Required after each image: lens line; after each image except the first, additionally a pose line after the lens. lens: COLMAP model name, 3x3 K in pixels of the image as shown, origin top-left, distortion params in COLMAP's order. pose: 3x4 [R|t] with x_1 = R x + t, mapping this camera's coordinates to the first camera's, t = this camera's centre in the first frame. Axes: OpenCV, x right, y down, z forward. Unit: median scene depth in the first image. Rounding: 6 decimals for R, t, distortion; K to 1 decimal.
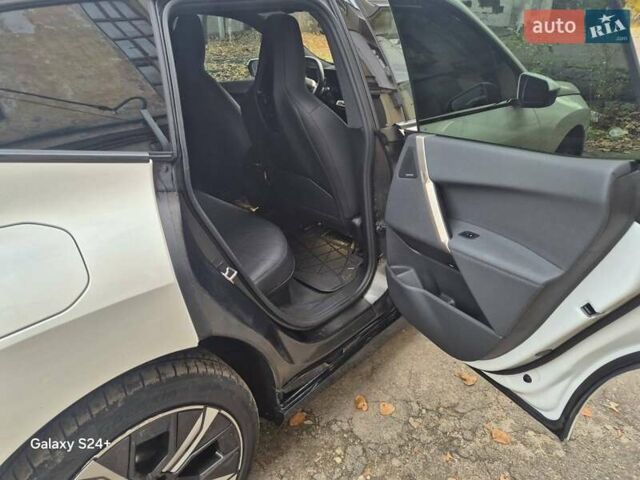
lens RADIAL K [[434.4, 0, 317.5], [0, 434.4, 250.2], [0, 0, 1]] dist [0.051922, -0.055210]
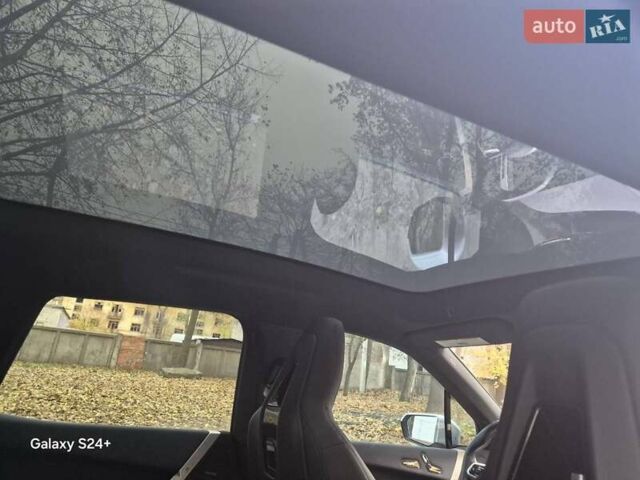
lens RADIAL K [[434.4, 0, 317.5], [0, 434.4, 250.2], [0, 0, 1]] dist [0.051922, -0.055210]
pose [[0.952582, 0.017452, -0.303782, -0.022216], [-0.224912, 0.712810, -0.664317, -0.039216], [0.204945, 0.701140, 0.682935, 0.095720]]
